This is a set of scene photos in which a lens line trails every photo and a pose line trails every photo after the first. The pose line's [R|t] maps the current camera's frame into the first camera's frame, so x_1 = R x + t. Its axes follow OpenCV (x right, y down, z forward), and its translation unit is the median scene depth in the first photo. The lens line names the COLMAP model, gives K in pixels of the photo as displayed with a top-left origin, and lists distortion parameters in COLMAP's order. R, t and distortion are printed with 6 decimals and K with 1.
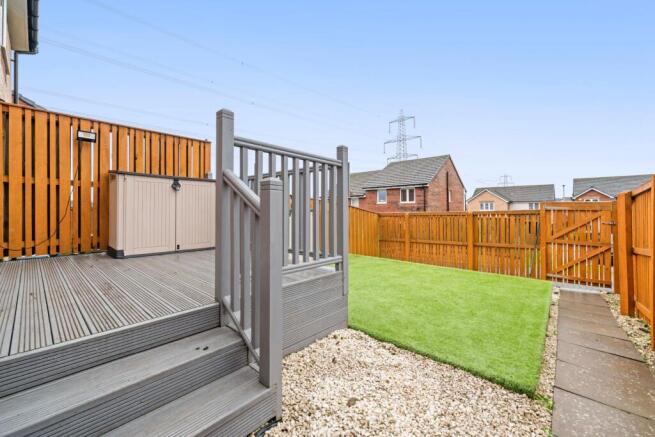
lens RADIAL K [[275.3, 0, 327.9], [0, 275.3, 207.5], [0, 0, 1]] dist [0.017686, 0.000501]
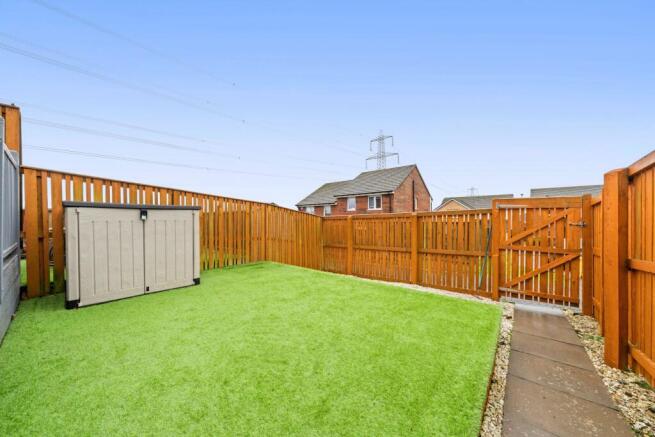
lens RADIAL K [[227.6, 0, 327.4], [0, 227.6, 222.0], [0, 0, 1]] dist [0.000946, -0.000138]
pose [[0.999984, -0.002955, -0.004832, 0.283187], [0.003047, 0.999814, 0.019068, 0.032974], [0.004775, -0.019083, 0.999807, 0.331696]]
